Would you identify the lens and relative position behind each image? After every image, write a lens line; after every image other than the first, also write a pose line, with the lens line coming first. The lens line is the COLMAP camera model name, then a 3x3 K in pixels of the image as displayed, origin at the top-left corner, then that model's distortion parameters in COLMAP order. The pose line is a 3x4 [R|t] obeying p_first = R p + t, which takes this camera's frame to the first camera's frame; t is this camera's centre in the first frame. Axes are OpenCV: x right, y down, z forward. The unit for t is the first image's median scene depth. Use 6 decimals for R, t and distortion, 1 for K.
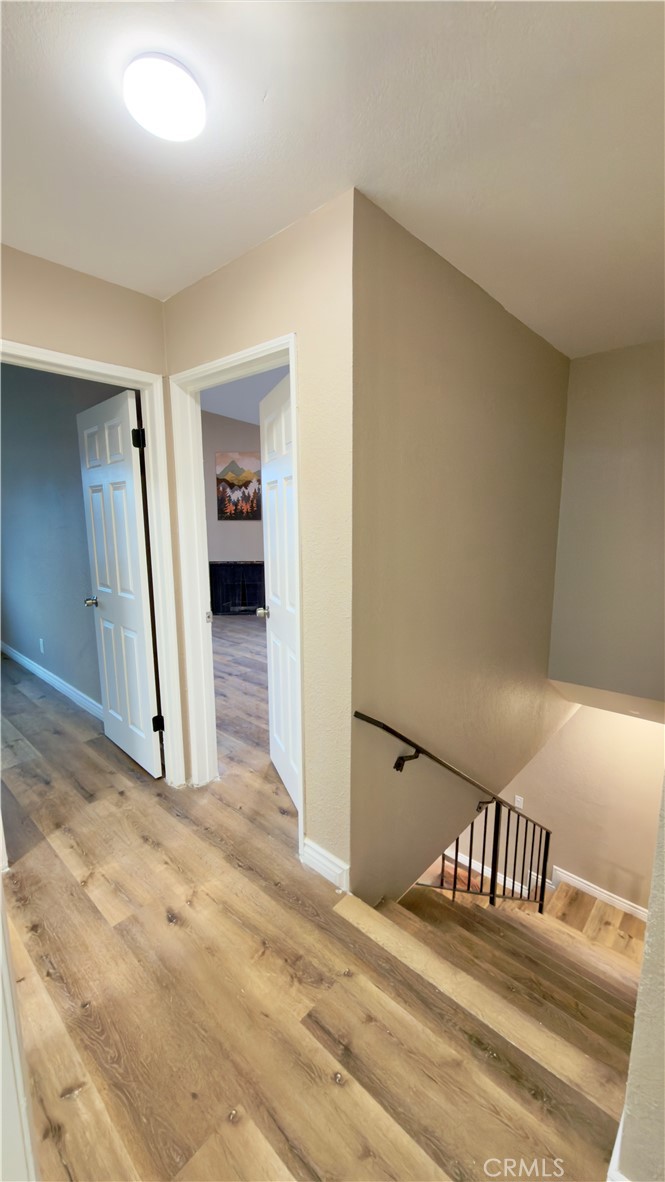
lens RADIAL K [[470.5, 0, 332.9], [0, 470.5, 596.5], [0, 0, 1]] dist [0.000149, 0.000635]
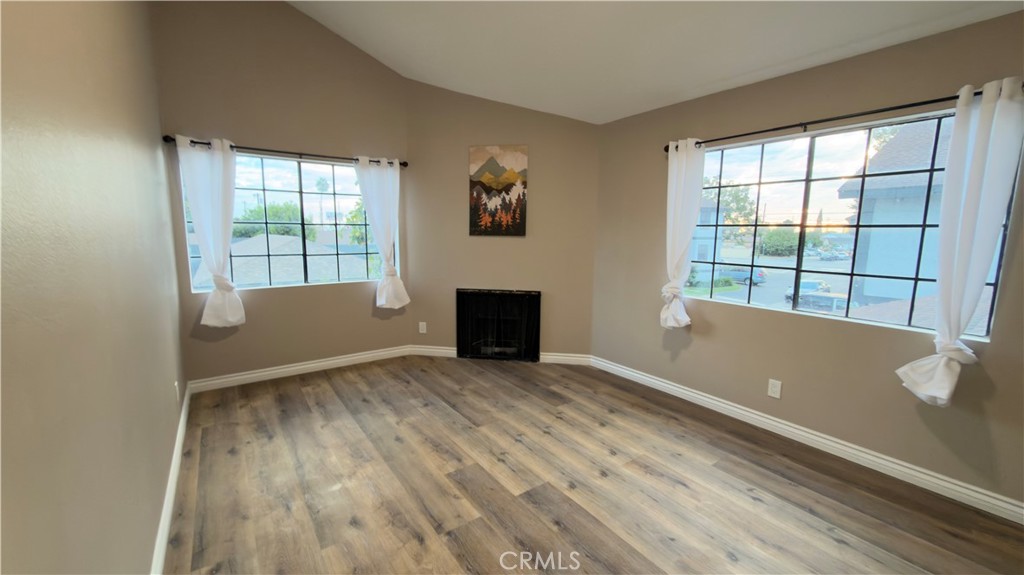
lens RADIAL K [[407.6, 0, 510.6], [0, 407.6, 290.9], [0, 0, 1]] dist [0.000149, 0.000635]
pose [[0.976914, 0.042663, -0.209331, -0.049601], [-0.047837, 0.998661, -0.019712, -0.084339], [0.208209, 0.029271, 0.977646, 0.500622]]
